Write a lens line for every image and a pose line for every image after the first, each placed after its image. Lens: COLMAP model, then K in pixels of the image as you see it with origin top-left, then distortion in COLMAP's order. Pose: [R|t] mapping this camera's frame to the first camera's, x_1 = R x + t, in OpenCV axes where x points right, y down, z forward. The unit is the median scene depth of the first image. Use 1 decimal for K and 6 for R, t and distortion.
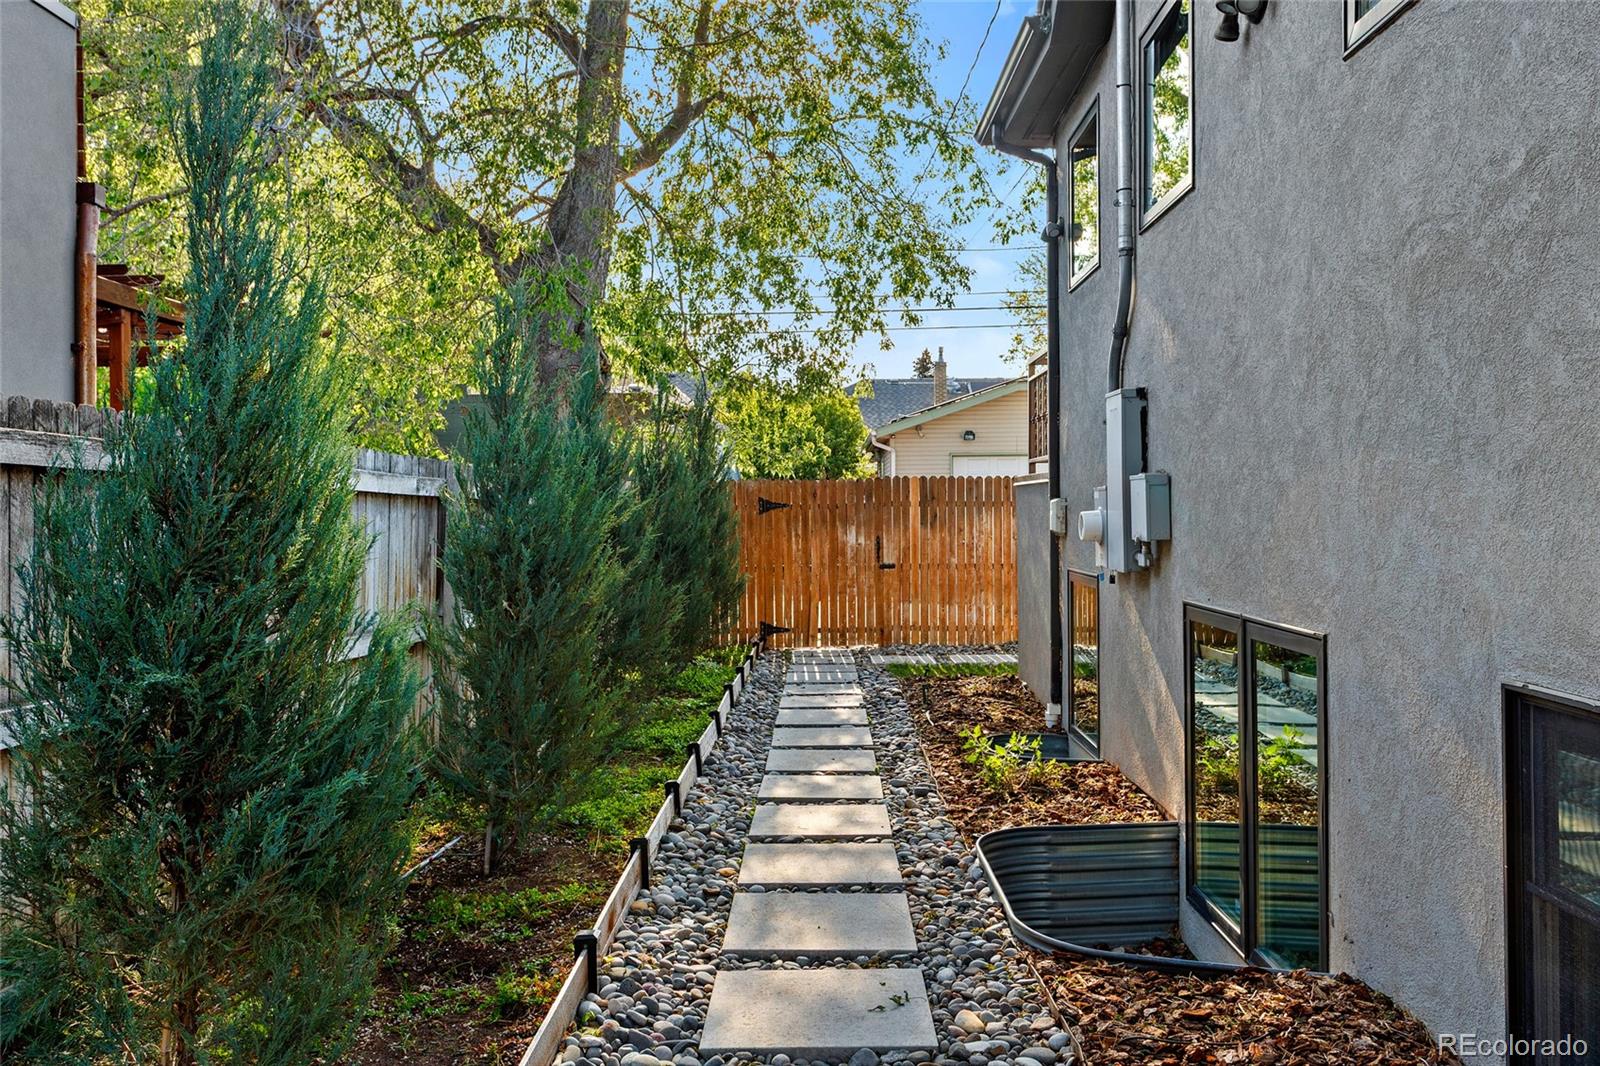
lens RADIAL K [[1270.7, 0, 800.0], [0, 1270.7, 528.9], [0, 0, 1]] dist [-0.009218, -0.003282]
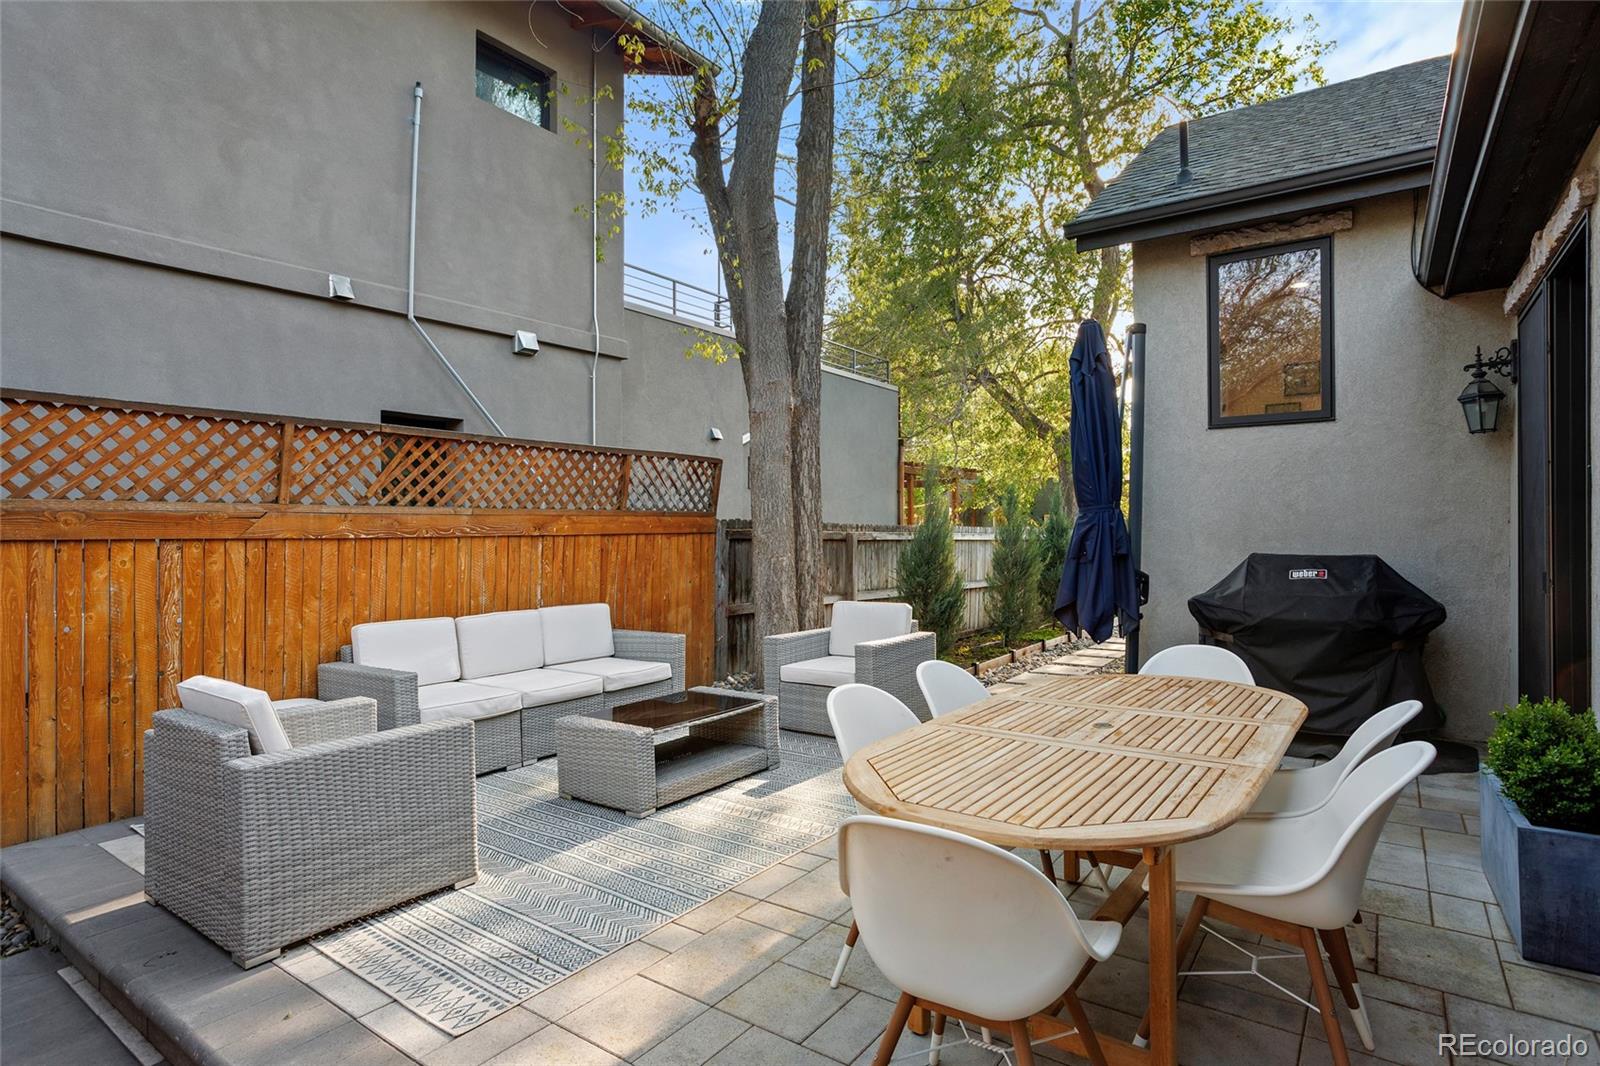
lens RADIAL K [[865.2, 0, 796.3], [0, 865.2, 526.4], [0, 0, 1]] dist [0.037039, 0.002095]
pose [[0.813479, -0.001710, -0.581592, 0.569773], [-0.000327, 0.999994, -0.003397, -0.053991], [0.581594, 0.002954, 0.813474, -1.080371]]
